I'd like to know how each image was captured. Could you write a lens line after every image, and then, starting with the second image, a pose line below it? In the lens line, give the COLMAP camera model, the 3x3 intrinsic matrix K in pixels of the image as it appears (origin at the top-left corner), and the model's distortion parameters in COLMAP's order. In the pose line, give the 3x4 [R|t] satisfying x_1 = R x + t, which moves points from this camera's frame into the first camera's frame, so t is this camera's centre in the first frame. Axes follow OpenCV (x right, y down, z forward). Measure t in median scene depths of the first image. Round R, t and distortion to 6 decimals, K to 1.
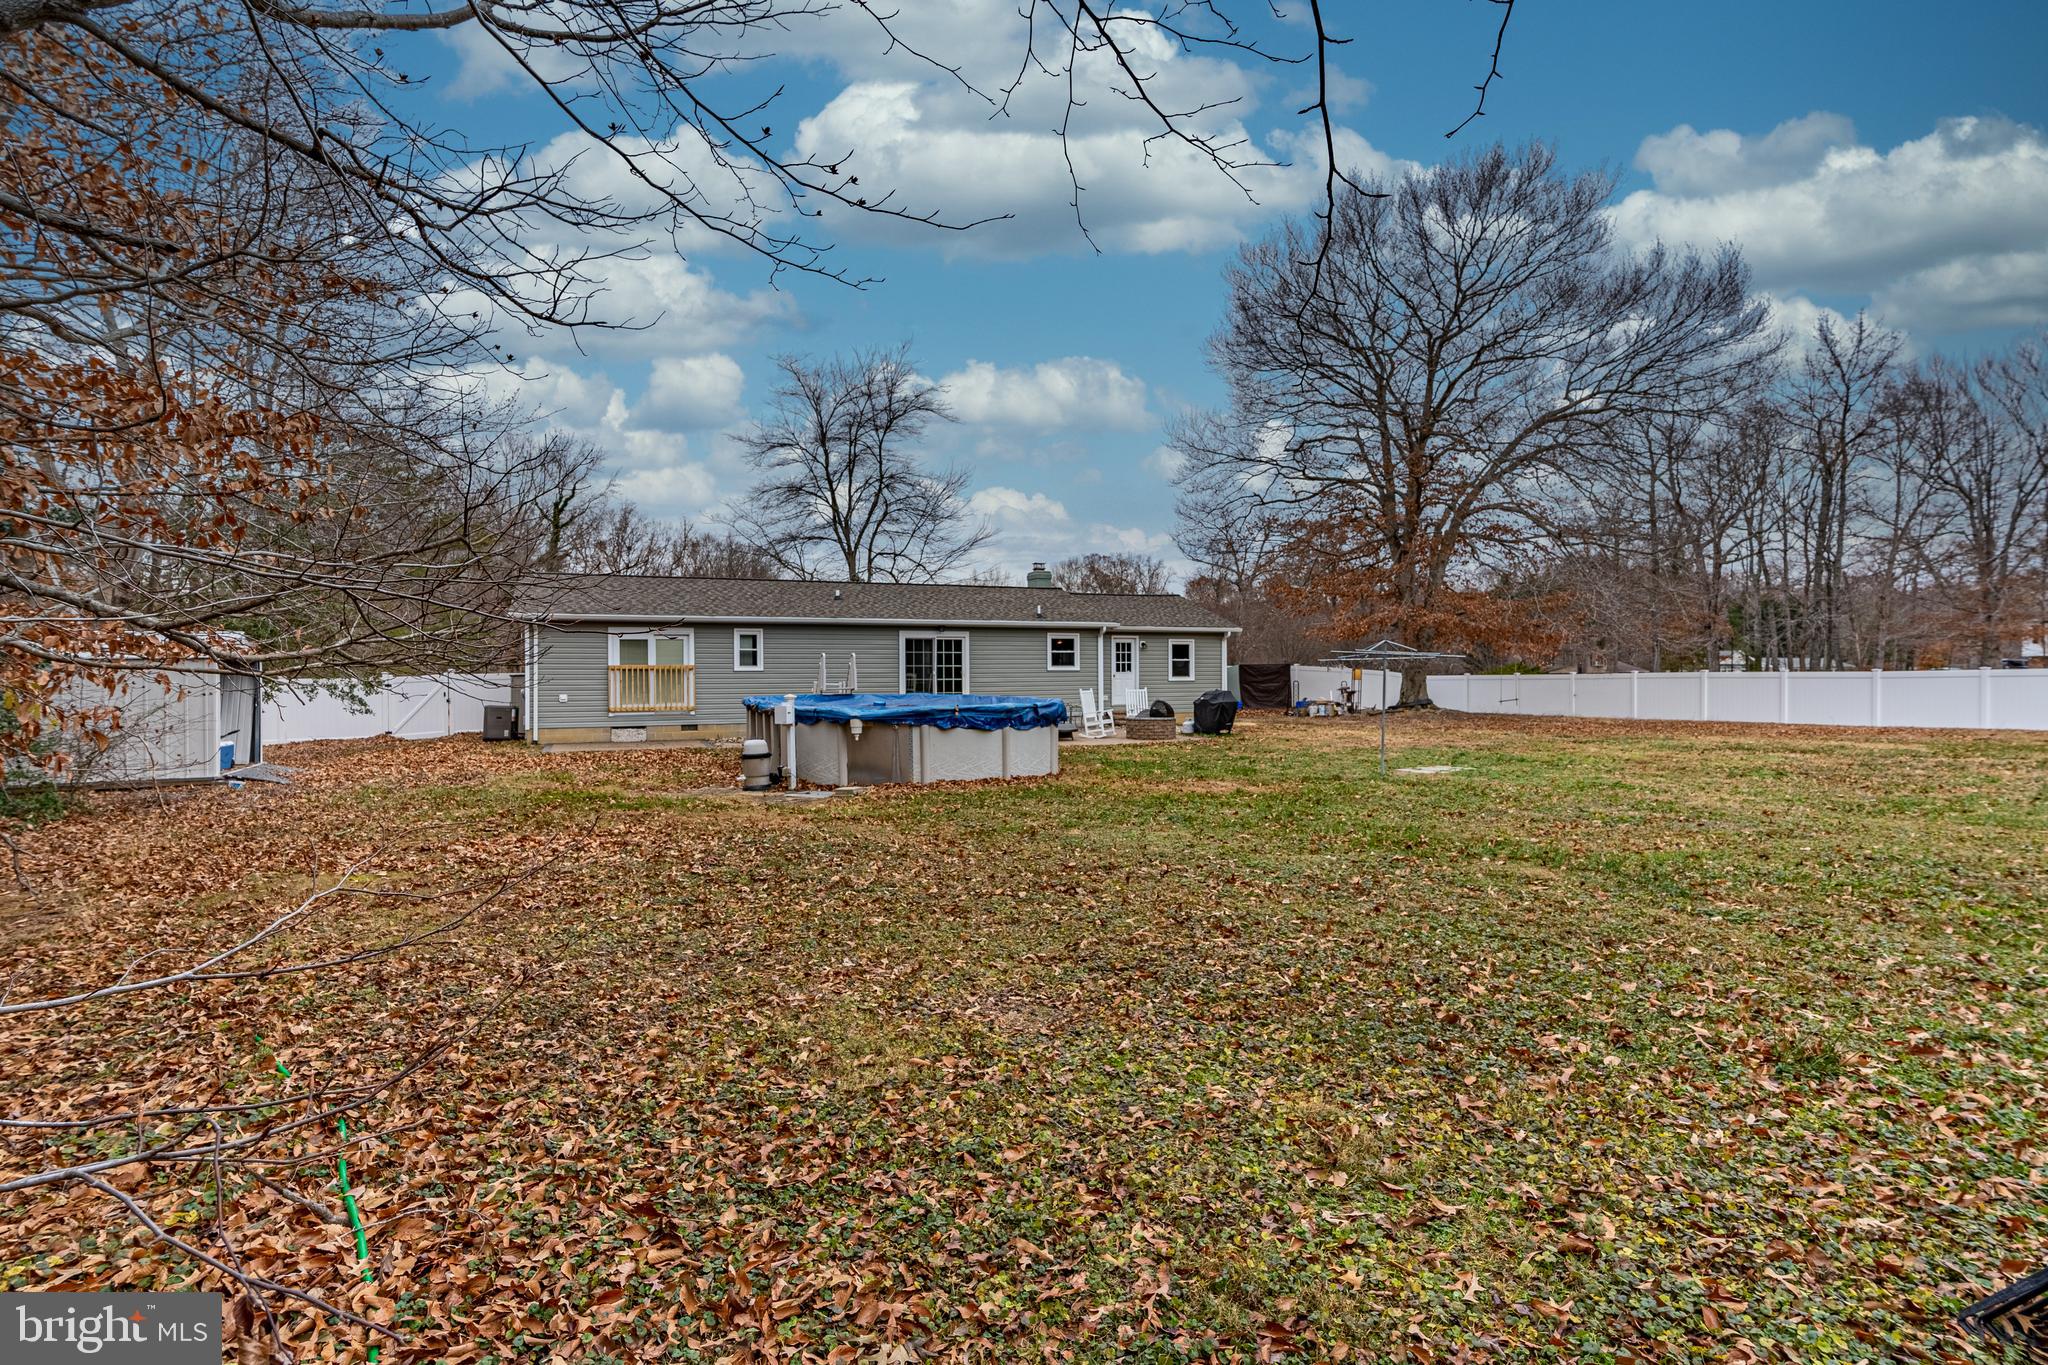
lens RADIAL K [[1086.7, 0, 1013.9], [0, 1086.7, 682.5], [0, 0, 1]] dist [0.001432, 0.000243]
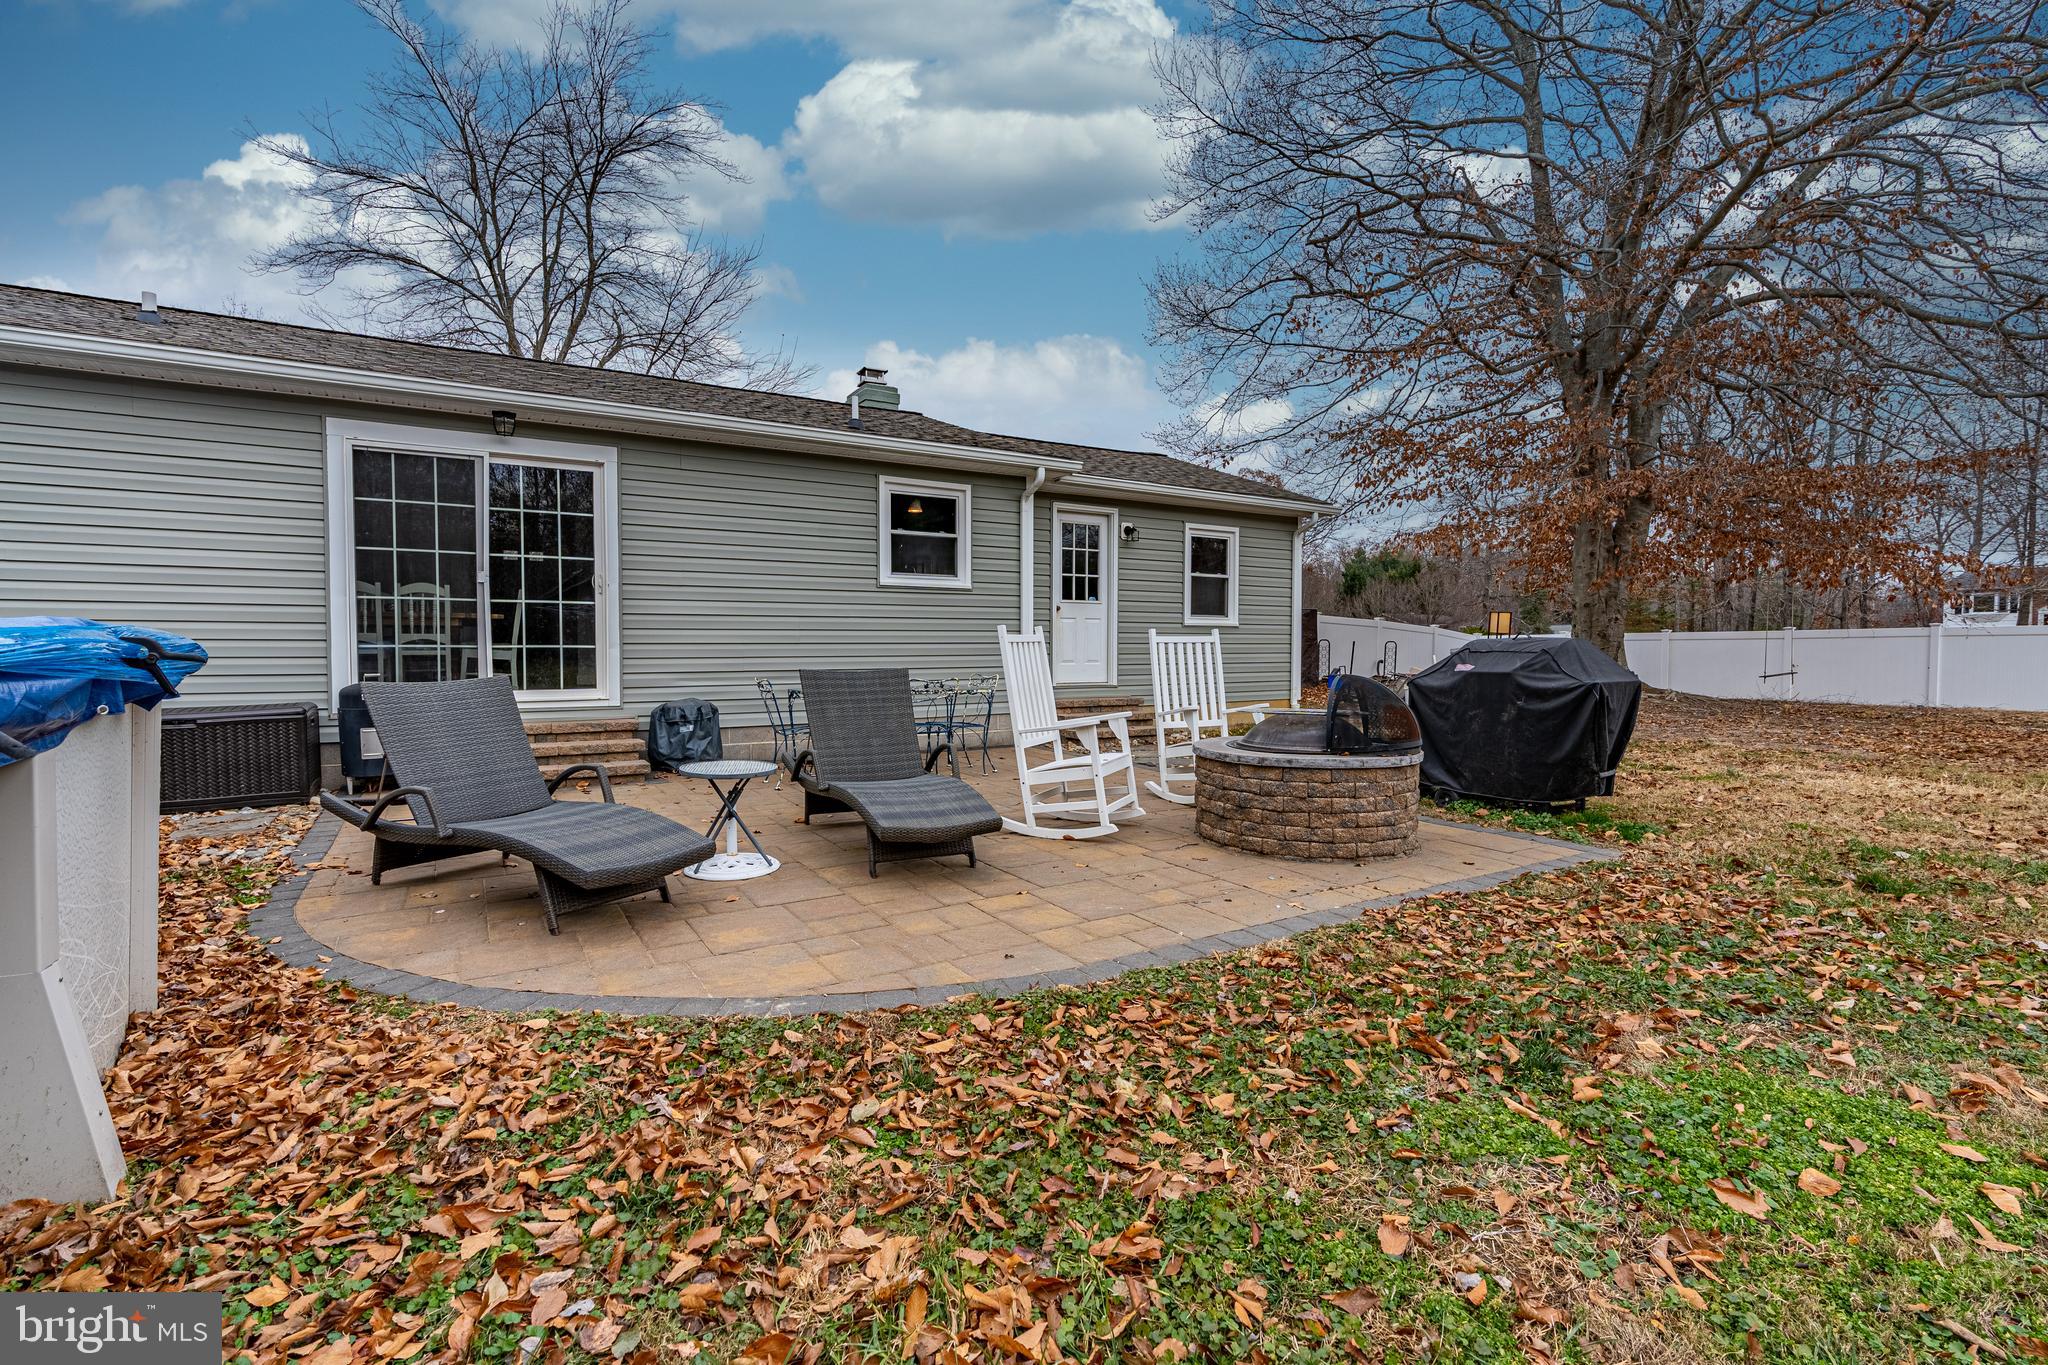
lens RADIAL K [[932.7, 0, 1021.7], [0, 932.7, 682.4], [0, 0, 1]] dist [0.002828, 0.000724]
pose [[0.986205, 0.003786, 0.165485, 0.027489], [-0.009620, 0.999359, 0.034468, 0.008763], [-0.165249, -0.035585, 0.985610, 0.721440]]
